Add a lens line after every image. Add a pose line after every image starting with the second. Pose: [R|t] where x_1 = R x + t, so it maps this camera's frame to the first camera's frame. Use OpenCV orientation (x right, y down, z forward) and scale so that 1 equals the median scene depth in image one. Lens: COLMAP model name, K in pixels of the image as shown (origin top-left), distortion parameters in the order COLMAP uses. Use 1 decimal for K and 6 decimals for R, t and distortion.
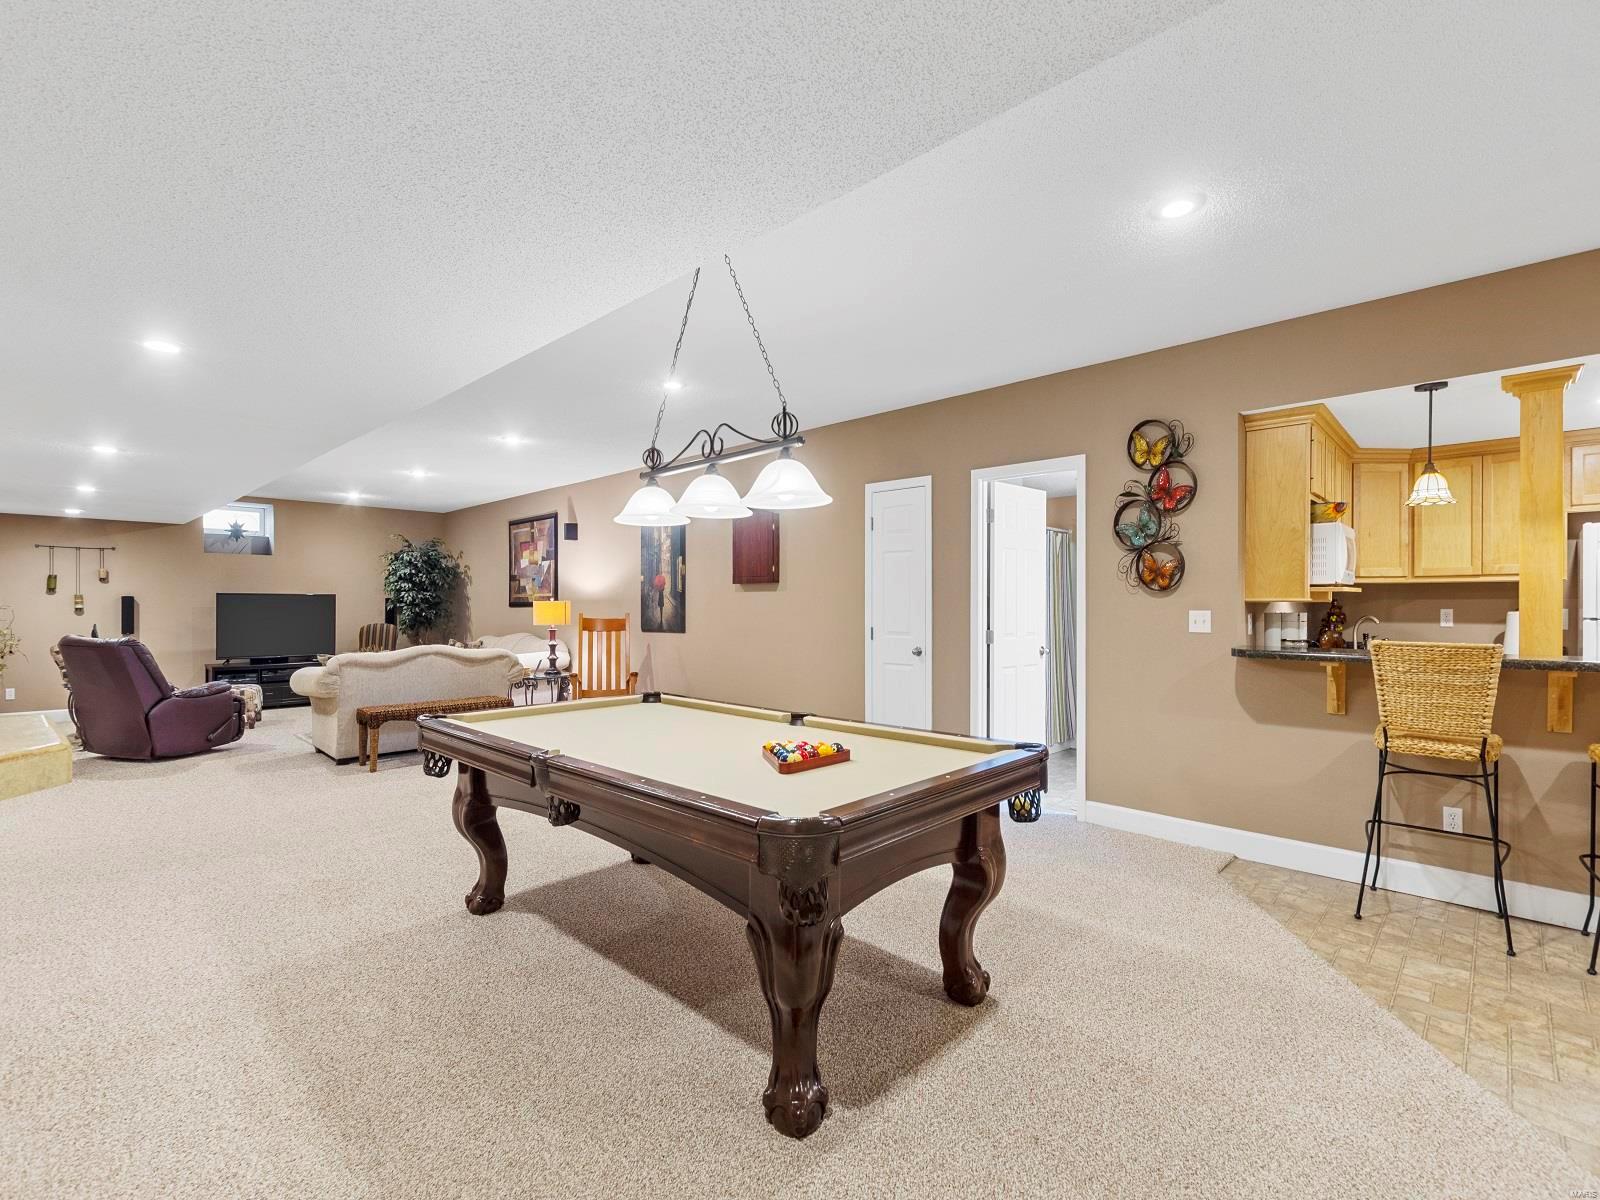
lens RADIAL K [[724.3, 0, 814.0], [0, 724.3, 605.8], [0, 0, 1]] dist [-0.000175, 0.000266]
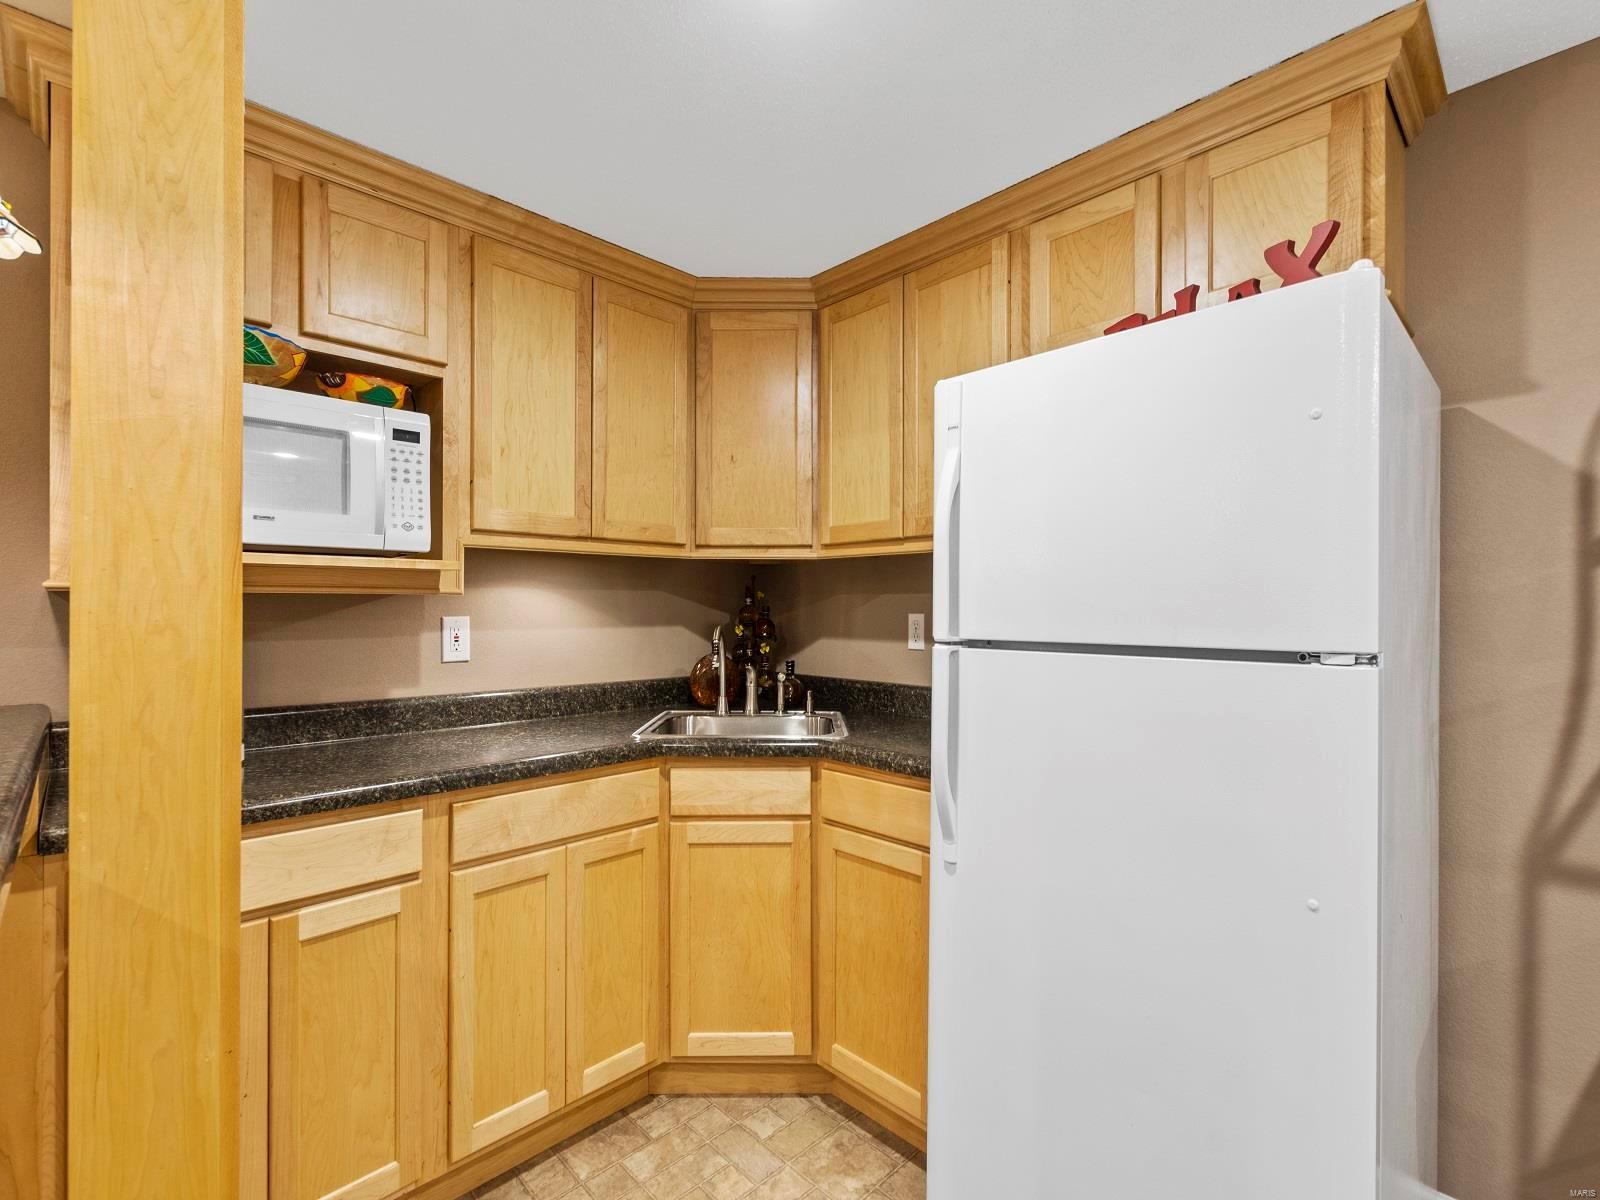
lens RADIAL K [[724.3, 0, 799.1], [0, 724.3, 606.7], [0, 0, 1]] dist [-0.000175, 0.000266]
pose [[0.998511, 0.002844, -0.054469, 0.536982], [-0.002968, 0.999993, -0.002193, 0.000782], [0.054462, 0.002351, 0.998513, 0.331702]]
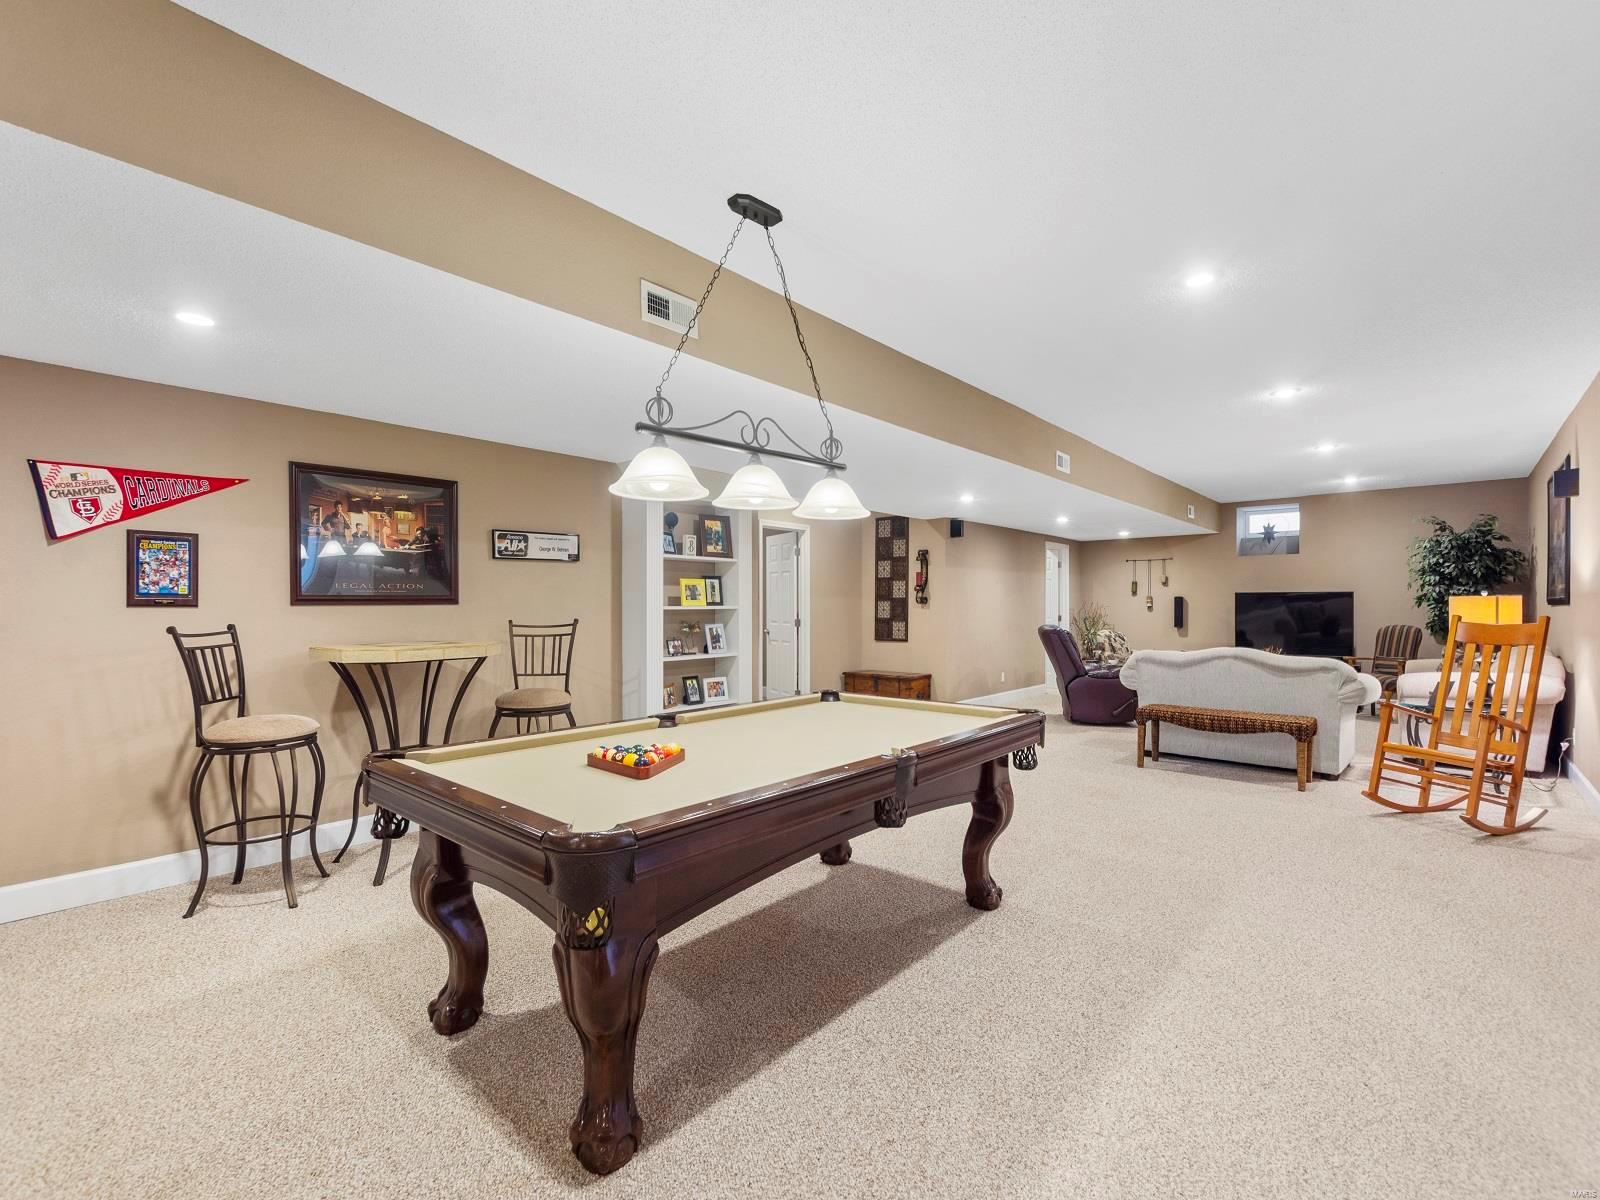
lens RADIAL K [[724.3, 0, 807.0], [0, 724.3, 605.8], [0, 0, 1]] dist [-0.000175, 0.000266]
pose [[0.023603, 0.001114, -0.999721, 0.288795], [0.000630, 0.999999, 0.001130, 0.000990], [0.999721, -0.000657, 0.023602, 0.371390]]
